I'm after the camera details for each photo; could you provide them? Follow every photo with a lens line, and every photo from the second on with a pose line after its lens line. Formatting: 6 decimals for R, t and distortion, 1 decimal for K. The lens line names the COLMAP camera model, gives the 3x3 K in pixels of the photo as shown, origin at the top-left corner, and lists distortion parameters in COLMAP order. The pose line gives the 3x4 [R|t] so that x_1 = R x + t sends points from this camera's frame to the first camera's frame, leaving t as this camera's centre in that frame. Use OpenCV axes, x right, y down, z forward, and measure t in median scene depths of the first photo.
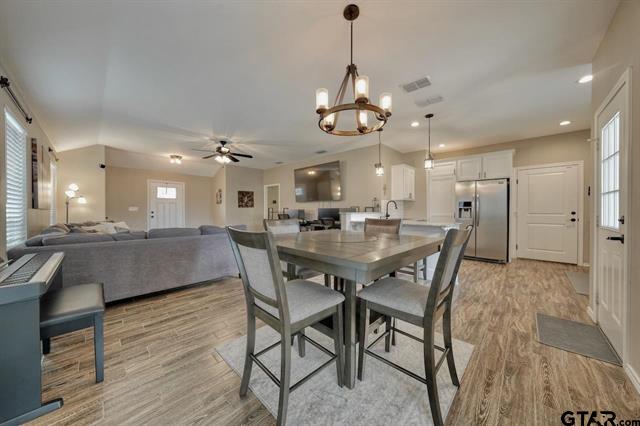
lens RADIAL K [[215.9, 0, 320.3], [0, 215.9, 212.5], [0, 0, 1]] dist [-0.006620, 0.001823]
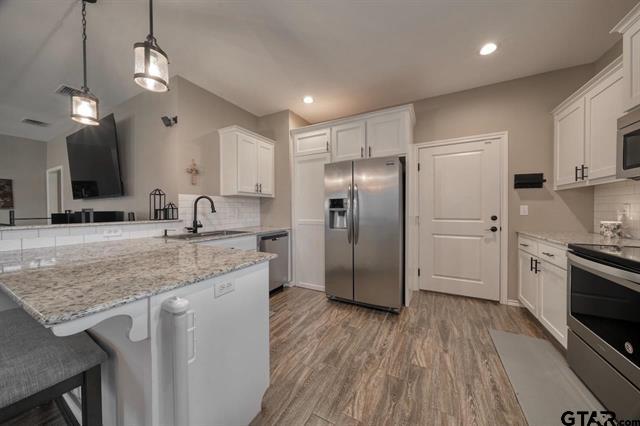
lens RADIAL K [[215.9, 0, 320.3], [0, 215.9, 212.5], [0, 0, 1]] dist [-0.006620, 0.001823]
pose [[0.964218, -0.009209, 0.264952, 0.451399], [0.009097, 0.999957, 0.001652, -0.015181], [-0.264956, 0.000817, 0.964260, 0.451312]]
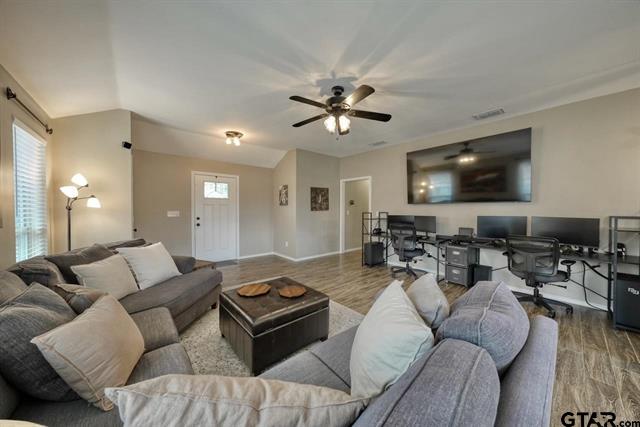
lens RADIAL K [[215.9, 0, 320.3], [0, 215.9, 213.0], [0, 0, 1]] dist [-0.006620, 0.001823]
pose [[0.995159, 0.004102, -0.098196, -0.421620], [-0.003152, 0.999947, 0.009832, -0.034875], [0.098231, -0.009474, 0.995119, 0.458608]]
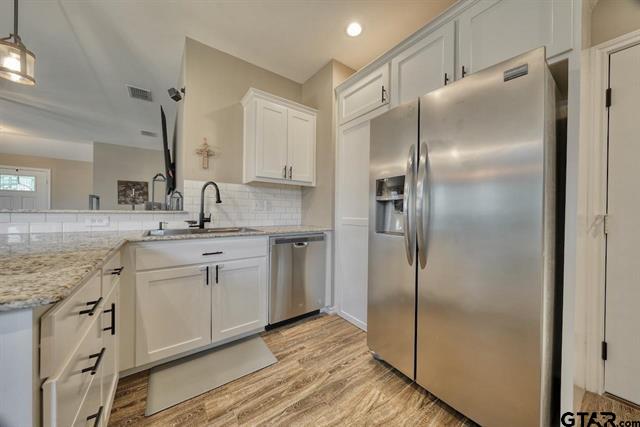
lens RADIAL K [[215.9, 0, 320.3], [0, 215.9, 213.0], [0, 0, 1]] dist [-0.006620, 0.001823]
pose [[0.983851, 0.012358, -0.178562, 0.588670], [-0.013606, 0.999891, -0.005766, 0.000646], [0.178471, 0.008102, 0.983912, 0.647819]]
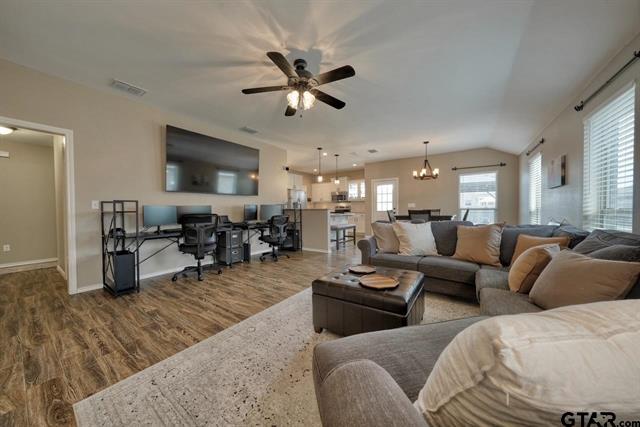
lens RADIAL K [[215.9, 0, 320.3], [0, 215.9, 213.0], [0, 0, 1]] dist [-0.006620, 0.001823]
pose [[-0.153997, -0.016617, 0.987932, -0.900642], [0.020743, 0.999584, 0.020046, 0.000742], [-0.987854, 0.023580, -0.153588, 0.991315]]
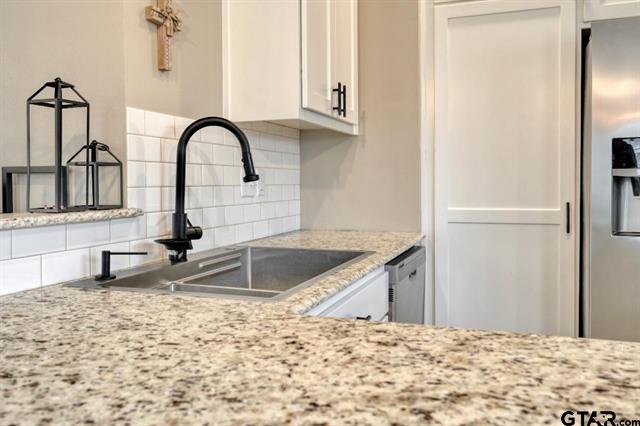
lens RADIAL K [[545.3, 0, 321.2], [0, 545.3, 198.3], [0, 0, 1]] dist [0.000756, -0.000311]
pose [[0.913911, -0.015745, 0.405610, 0.254752], [0.009407, 0.999801, 0.017614, -0.011966], [-0.405806, -0.012282, 0.913877, 0.671526]]
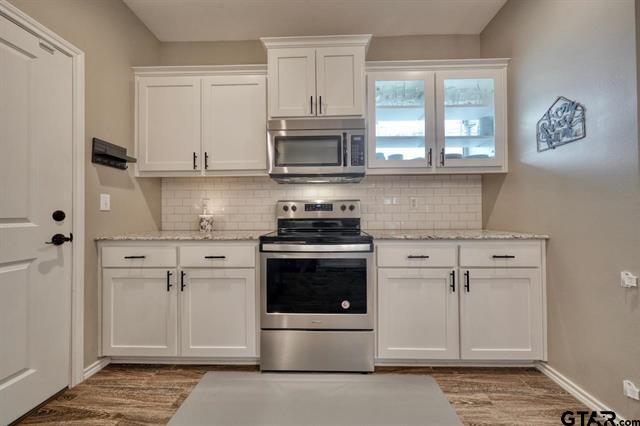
lens RADIAL K [[234.3, 0, 321.8], [0, 234.3, 211.9], [0, 0, 1]] dist [-0.000411, 0.000222]
pose [[-0.665828, 0.009439, 0.746046, 0.591974], [0.013388, 0.999910, -0.000702, 0.002025], [-0.745985, 0.009521, -0.665894, 0.787337]]
